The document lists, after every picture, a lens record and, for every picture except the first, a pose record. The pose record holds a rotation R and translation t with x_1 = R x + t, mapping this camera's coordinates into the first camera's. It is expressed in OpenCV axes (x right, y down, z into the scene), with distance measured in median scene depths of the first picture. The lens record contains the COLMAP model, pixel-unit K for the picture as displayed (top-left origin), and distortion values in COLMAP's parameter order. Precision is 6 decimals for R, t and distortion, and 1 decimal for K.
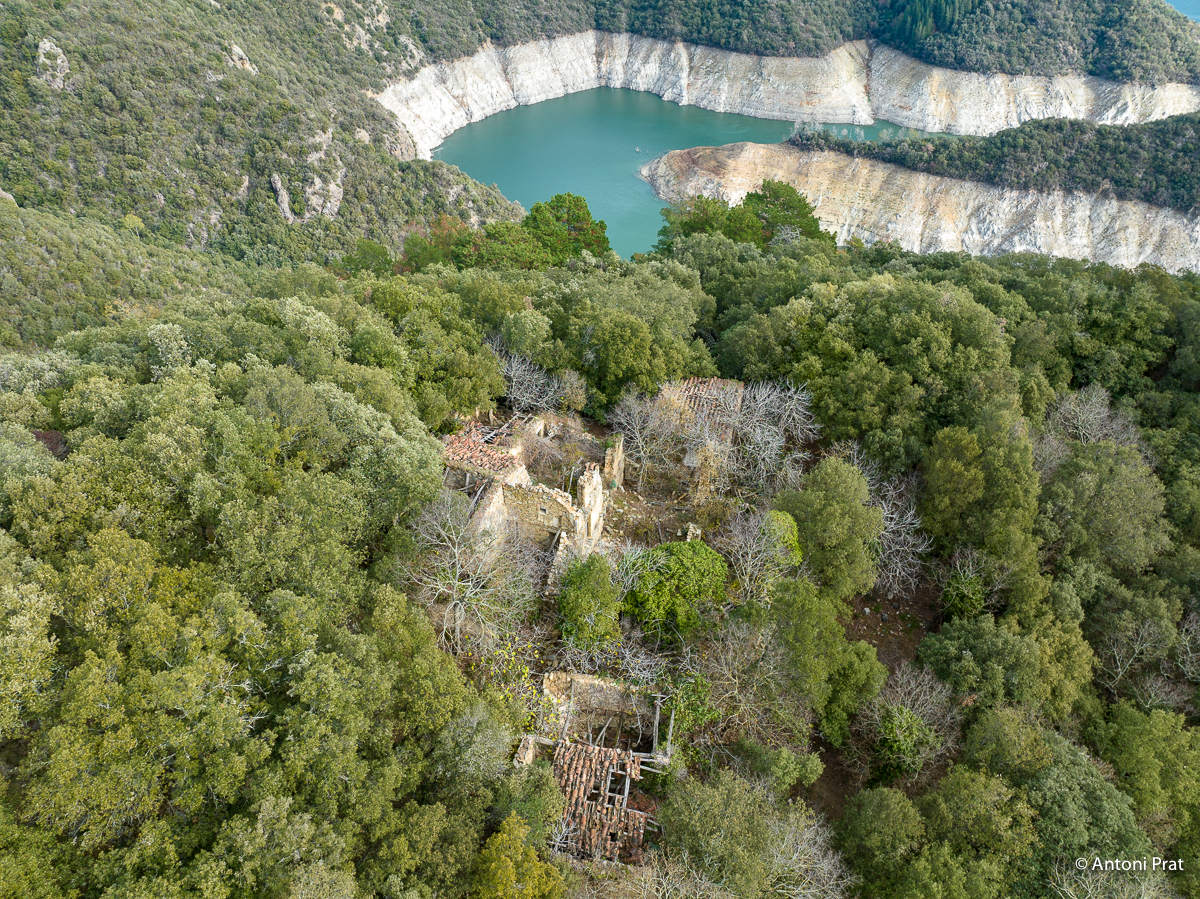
lens RADIAL K [[846.4, 0, 597.6], [0, 846.4, 449.0], [0, 0, 1]] dist [-0.047156, 0.024612]
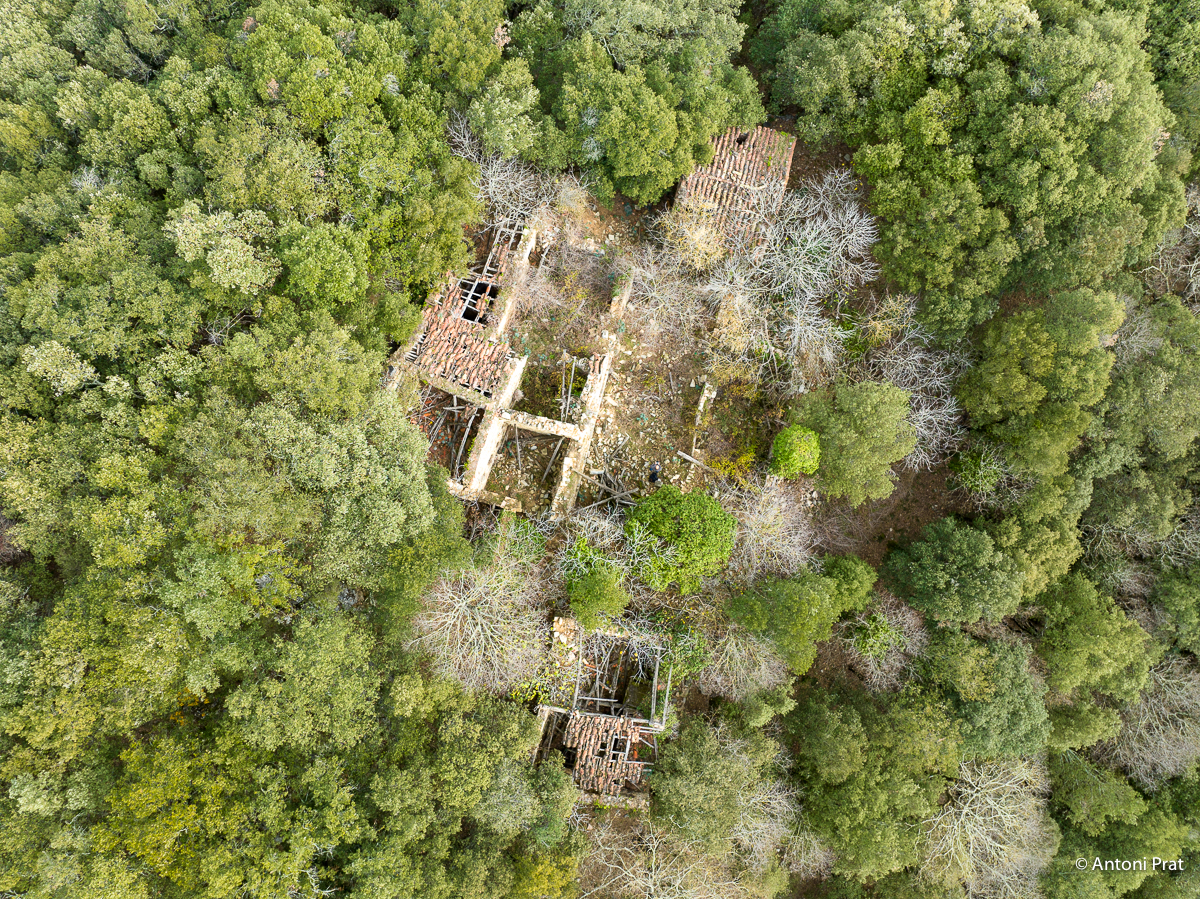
lens RADIAL K [[846.4, 0, 602.6], [0, 846.4, 452.6], [0, 0, 1]] dist [-0.047156, 0.024612]
pose [[0.999989, -0.000791, 0.004564, -0.003879], [-0.002866, 0.668426, 0.743774, -0.450612], [-0.003639, -0.743779, 0.668416, 0.288862]]
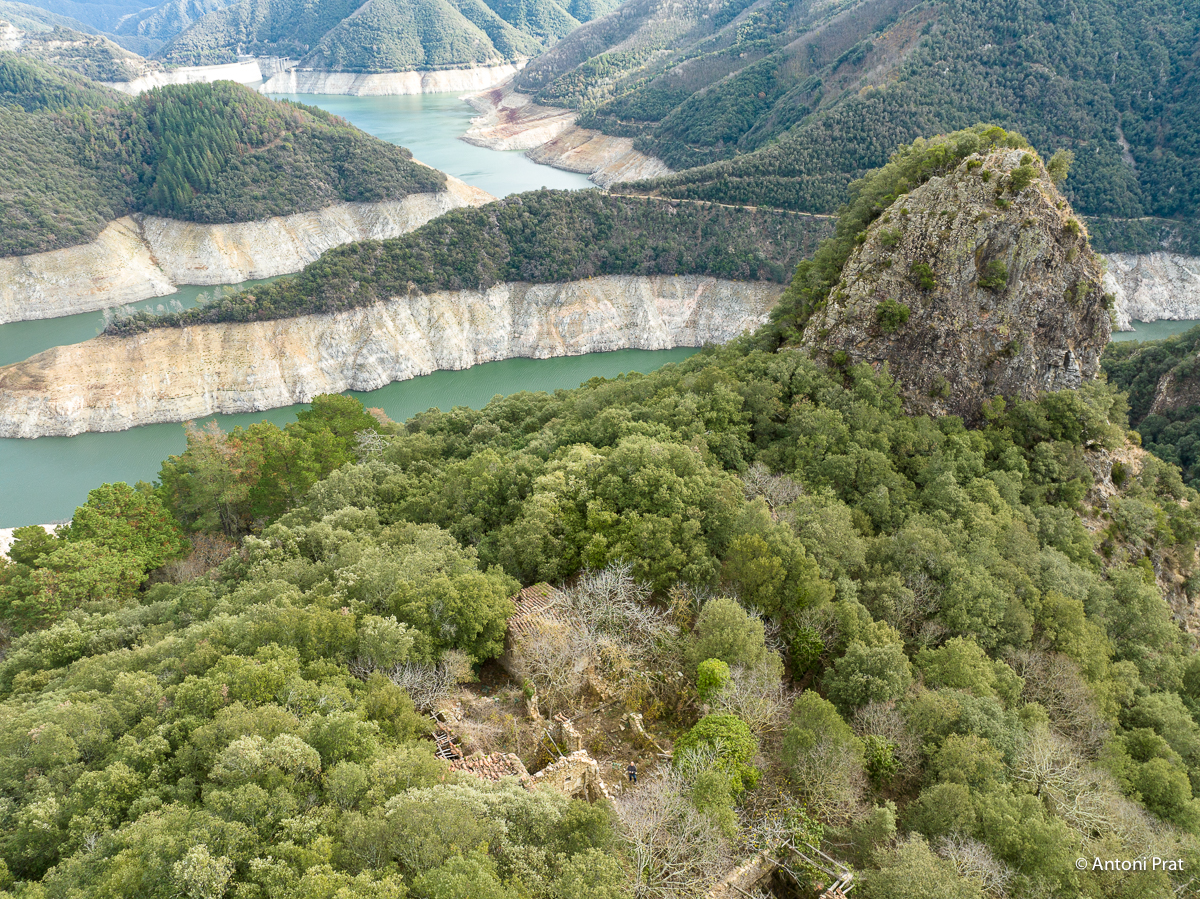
lens RADIAL K [[846.4, 0, 604.1], [0, 846.4, 454.8], [0, 0, 1]] dist [-0.047156, 0.024612]
pose [[0.678192, -0.373710, 0.632769, -0.416589], [0.461403, 0.886711, 0.029161, -0.224724], [-0.571981, 0.272185, 0.773792, 0.048931]]
